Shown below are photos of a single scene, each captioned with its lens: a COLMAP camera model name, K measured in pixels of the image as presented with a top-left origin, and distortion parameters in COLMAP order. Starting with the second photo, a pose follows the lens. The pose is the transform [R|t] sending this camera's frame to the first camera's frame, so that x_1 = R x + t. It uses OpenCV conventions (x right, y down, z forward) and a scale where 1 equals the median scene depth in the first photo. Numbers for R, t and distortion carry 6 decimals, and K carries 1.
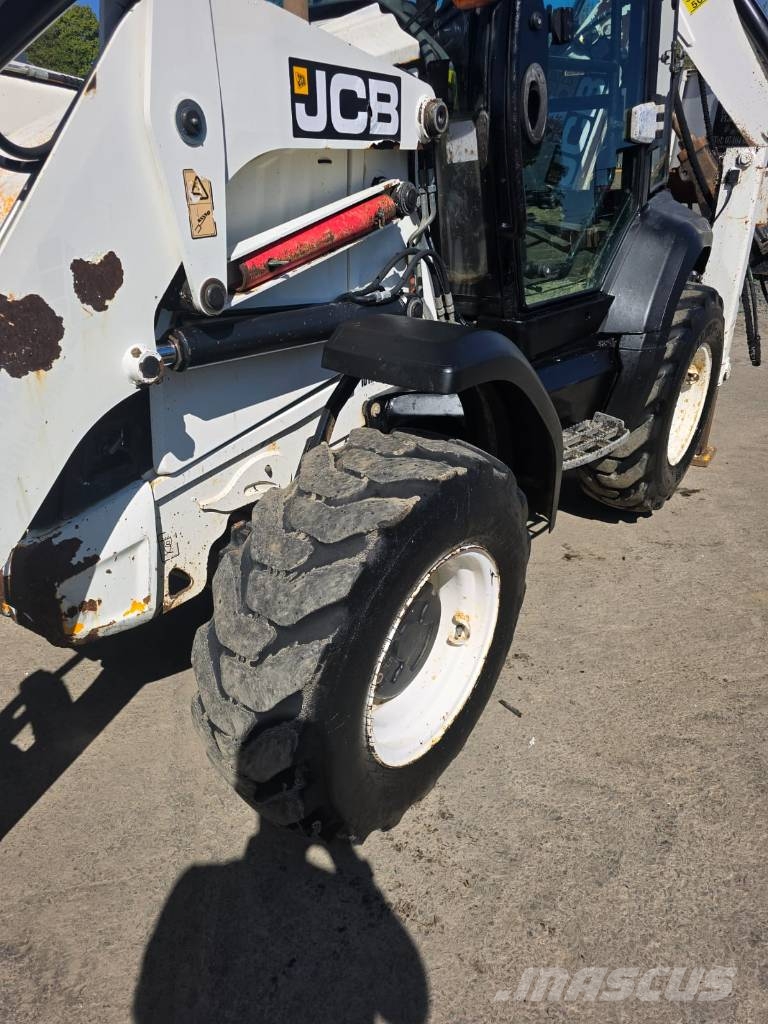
lens RADIAL K [[683.4, 0, 369.1], [0, 683.4, 520.6], [0, 0, 1]] dist [0.084020, -0.081278]
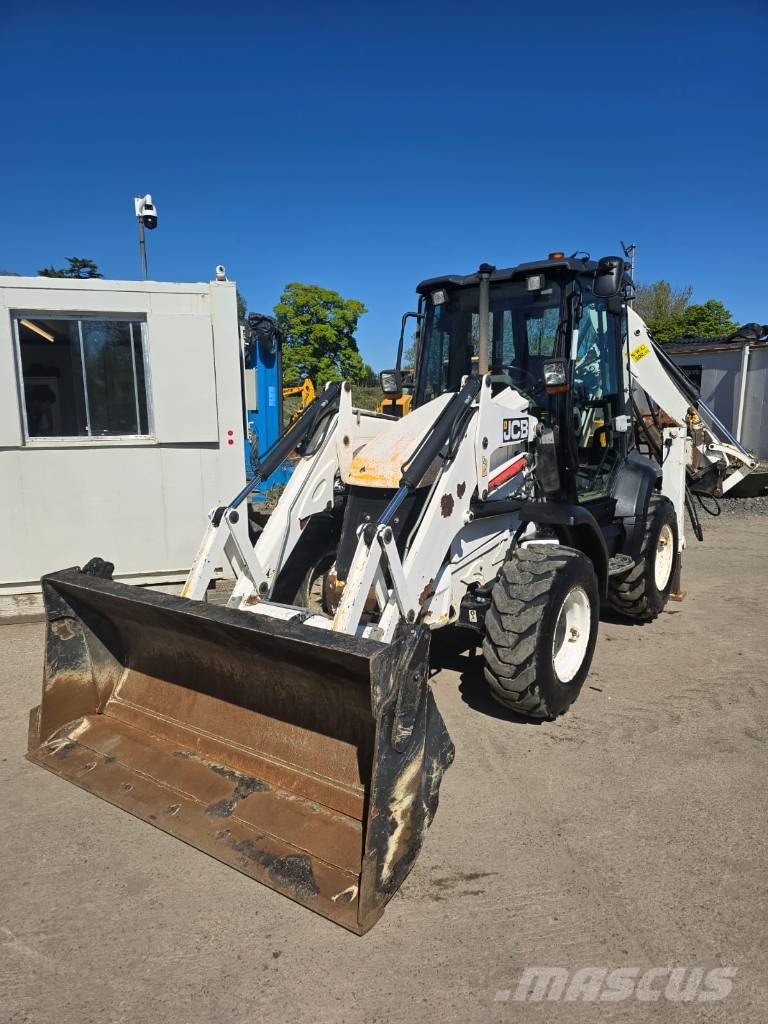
lens RADIAL K [[684.7, 0, 377.8], [0, 684.7, 519.0], [0, 0, 1]] dist [0.074578, -0.071016]
pose [[0.999655, -0.010267, 0.024173, -0.558820], [0.017208, 0.951387, -0.307516, 0.479460], [-0.019840, 0.307826, 0.951236, -1.253631]]
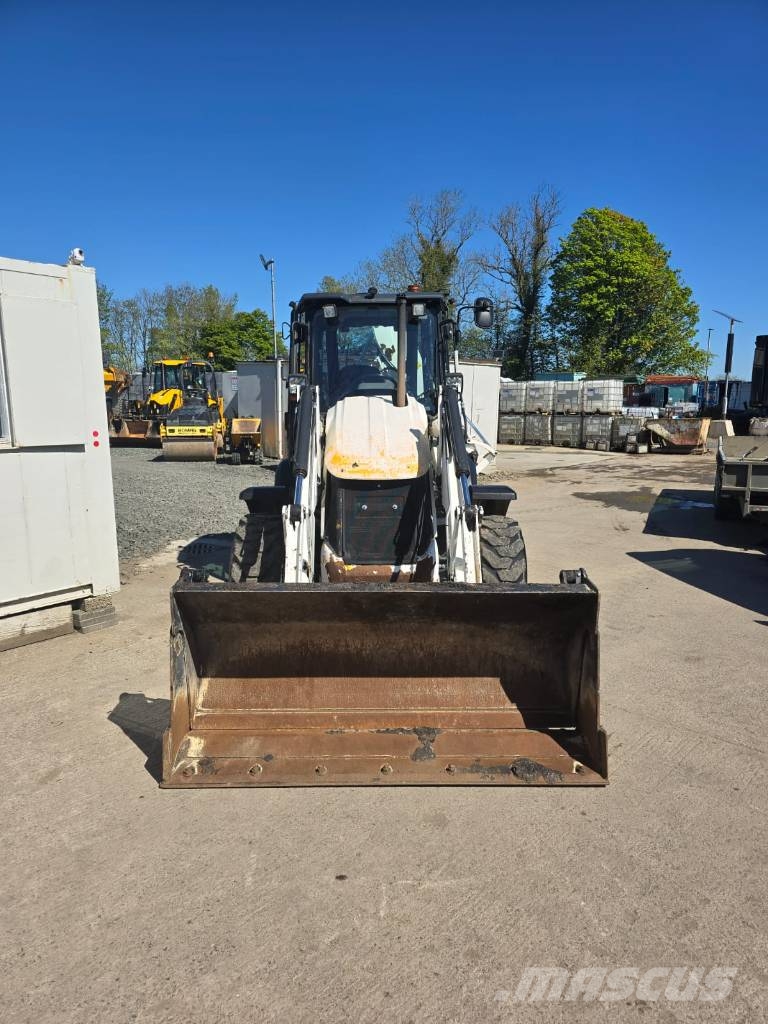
lens RADIAL K [[688.3, 0, 385.4], [0, 688.3, 514.3], [0, 0, 1]] dist [0.077639, -0.085562]
pose [[0.787402, -0.091499, 0.609611, -2.062975], [0.274820, 0.937313, -0.214285, 0.381672], [-0.551789, 0.336262, 0.763188, -1.112273]]
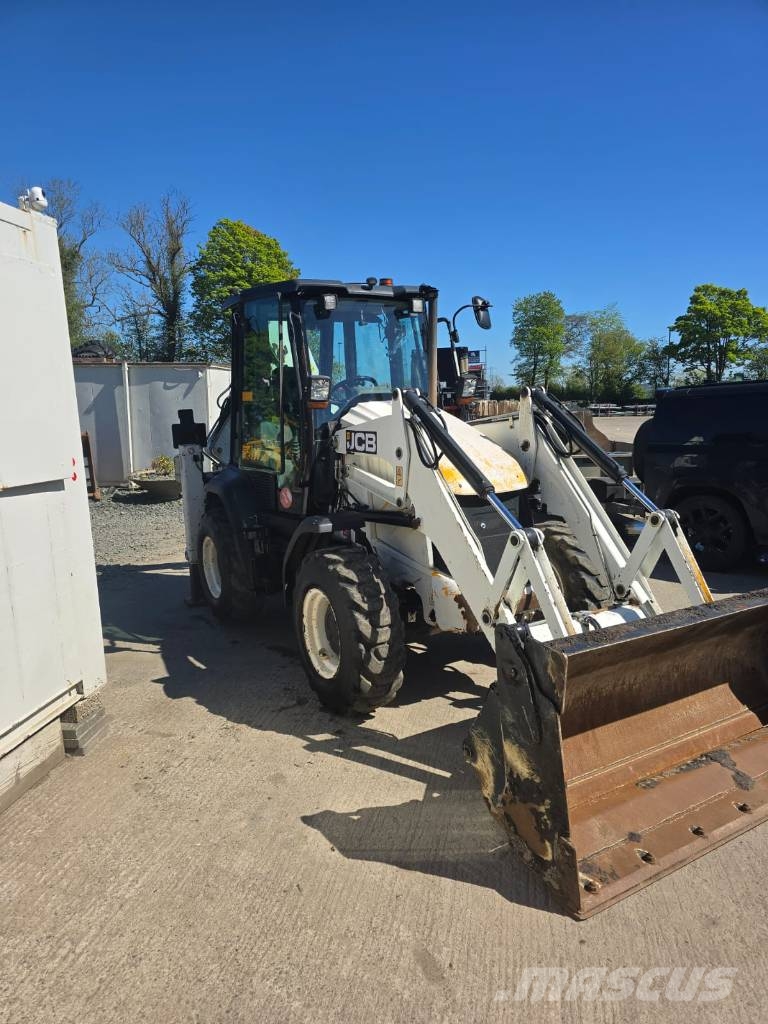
lens RADIAL K [[688.3, 0, 385.4], [0, 688.3, 514.3], [0, 0, 1]] dist [0.077639, -0.085562]
pose [[0.375477, -0.143124, 0.915714, -2.747414], [0.437204, 0.898523, -0.038833, -0.311152], [-0.817233, 0.414935, 0.399949, 0.245387]]
